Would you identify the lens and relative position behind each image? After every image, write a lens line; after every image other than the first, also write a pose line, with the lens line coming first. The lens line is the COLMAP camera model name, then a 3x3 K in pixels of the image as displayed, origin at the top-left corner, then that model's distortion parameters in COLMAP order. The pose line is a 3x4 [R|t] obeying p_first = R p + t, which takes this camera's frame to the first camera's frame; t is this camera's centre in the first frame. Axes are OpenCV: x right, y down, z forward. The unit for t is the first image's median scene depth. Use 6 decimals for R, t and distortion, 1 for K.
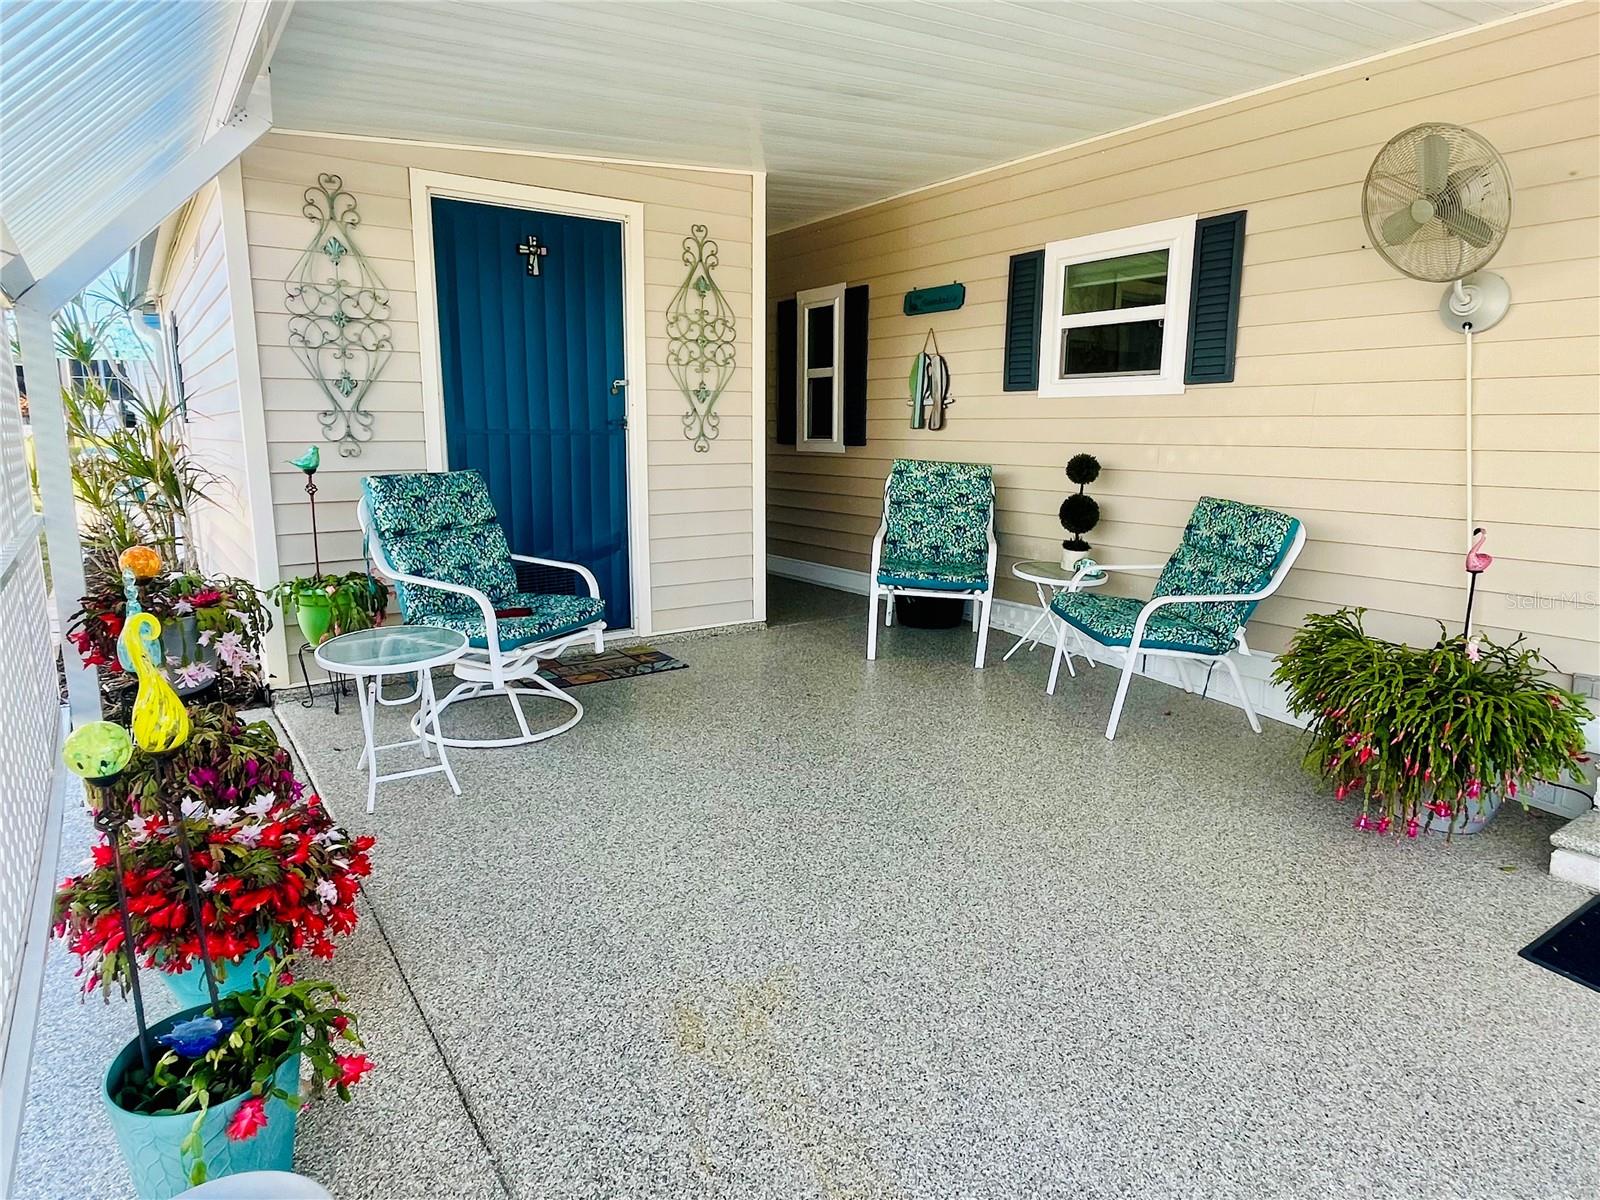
lens RADIAL K [[951.6, 0, 794.3], [0, 951.6, 600.2], [0, 0, 1]] dist [-0.002857, -0.000514]
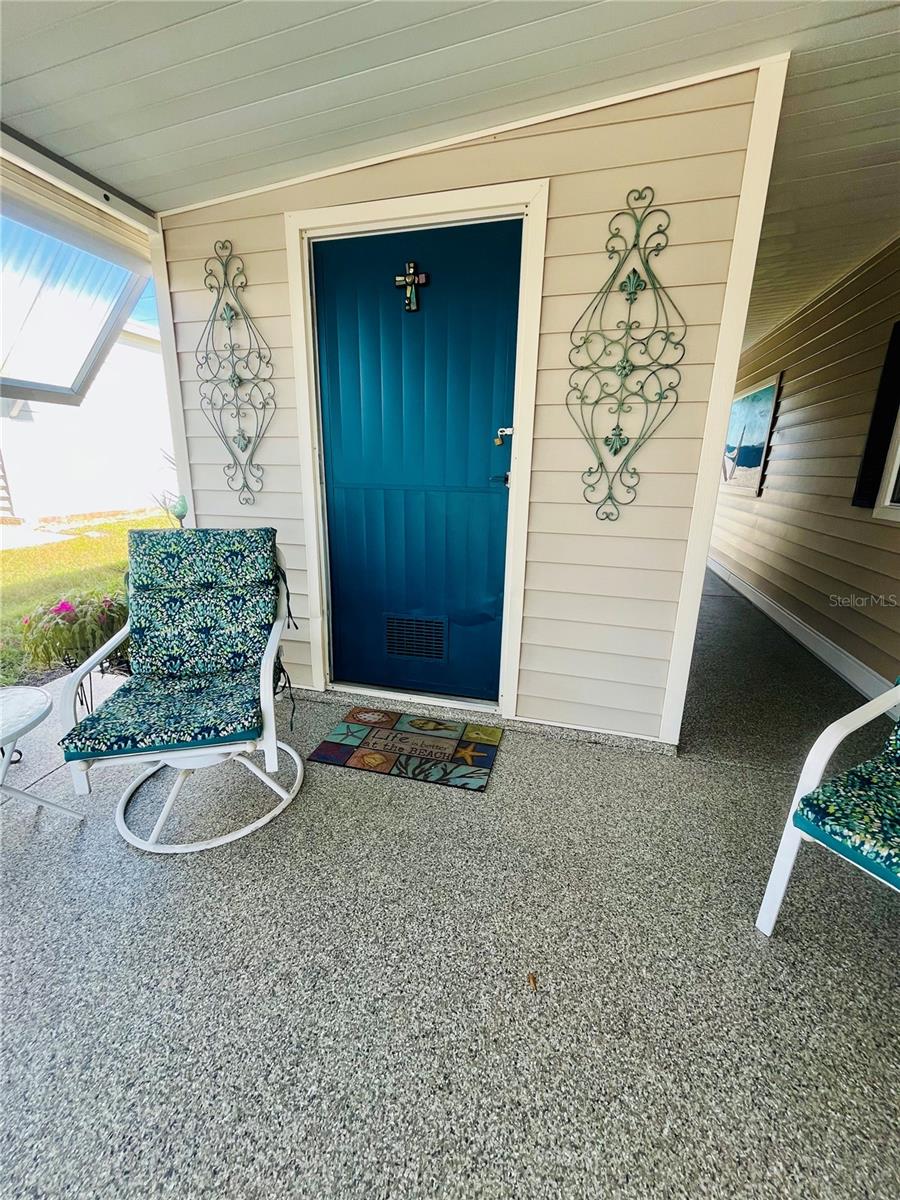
lens RADIAL K [[489.9, 0, 449.3], [0, 489.9, 600.8], [0, 0, 1]] dist [-0.006228, -0.000163]
pose [[0.631183, 0.214427, -0.745405, 0.137135], [-0.152732, 0.976571, 0.151597, -0.138428], [0.760448, 0.018162, 0.649145, 0.675337]]
